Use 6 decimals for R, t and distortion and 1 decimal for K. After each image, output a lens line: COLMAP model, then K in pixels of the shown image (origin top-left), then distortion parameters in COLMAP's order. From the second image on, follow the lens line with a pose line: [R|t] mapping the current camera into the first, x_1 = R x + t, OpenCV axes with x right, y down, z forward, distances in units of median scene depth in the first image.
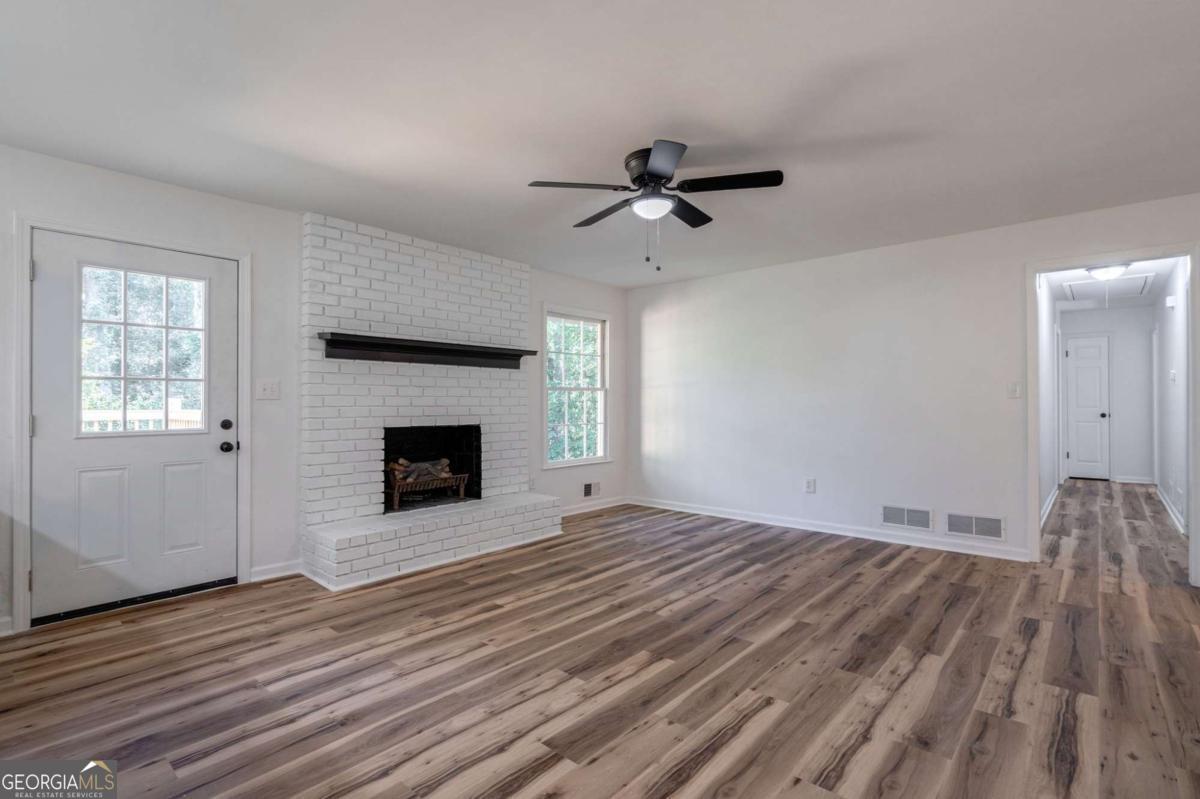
lens RADIAL K [[557.3, 0, 601.2], [0, 557.3, 402.4], [0, 0, 1]] dist [0.000005, 0.000949]
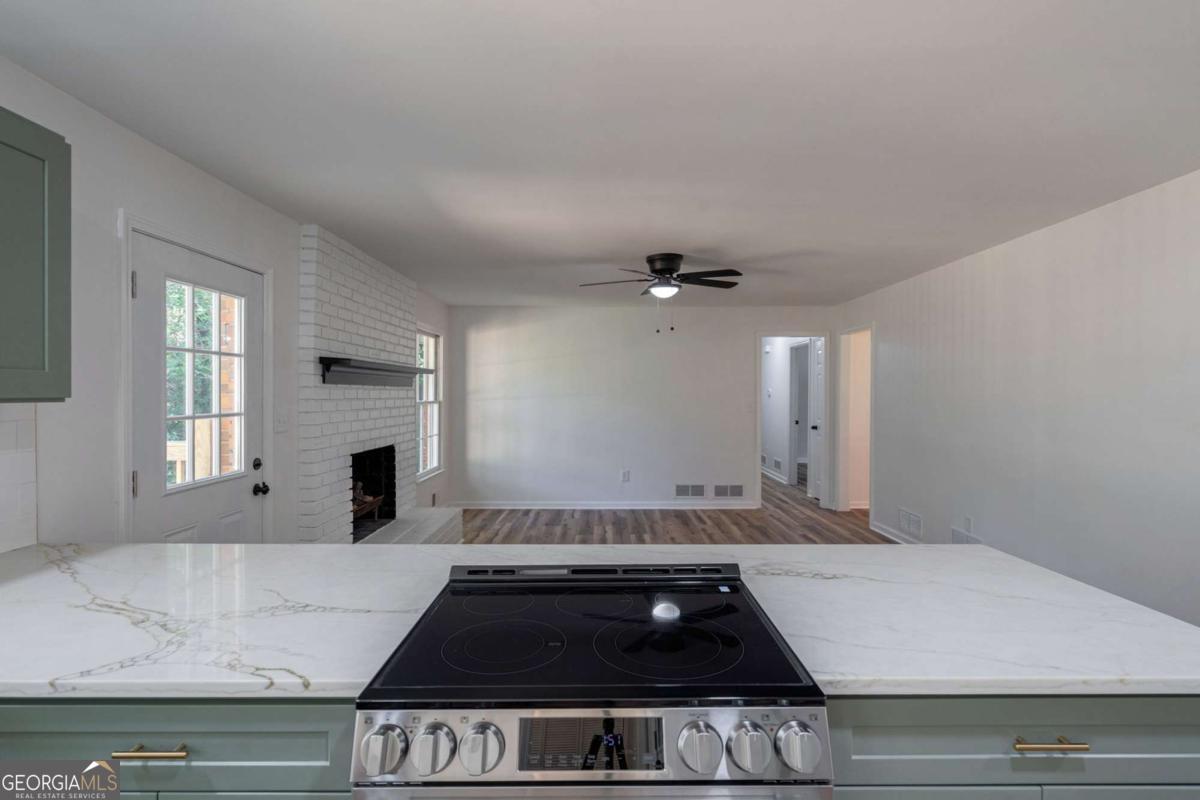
lens RADIAL K [[583.6, 0, 598.6], [0, 583.6, 393.8], [0, 0, 1]] dist [-0.001372, 0.000033]
pose [[0.753515, 0.002572, 0.657425, -0.902133], [-0.004713, 0.999988, 0.001490, -0.075966], [-0.657413, -0.004221, 0.753518, -0.030092]]
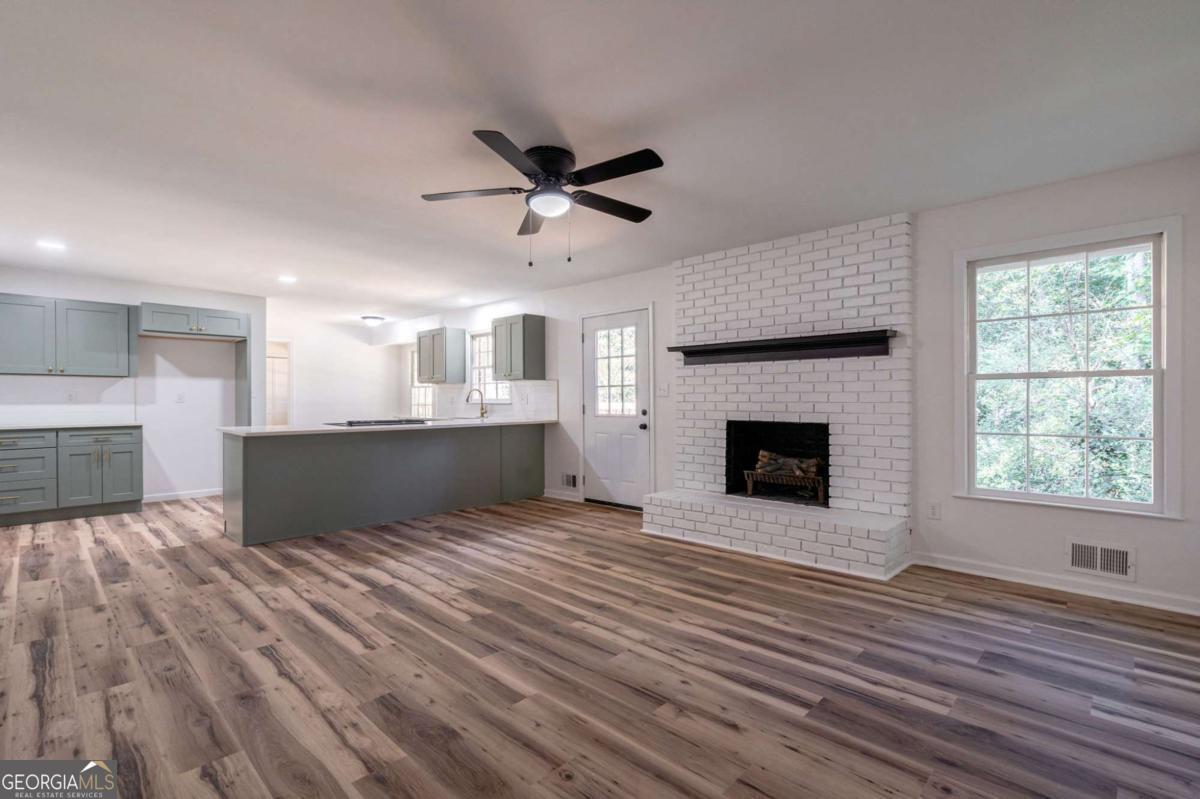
lens RADIAL K [[538.0, 0, 621.2], [0, 538.0, 403.0], [0, 0, 1]] dist [-0.007674, 0.001373]
pose [[-0.007011, 0.007988, -0.999944, 0.917411], [0.002200, 0.999966, 0.007973, -0.000440], [0.999973, -0.002144, -0.007029, 0.980224]]
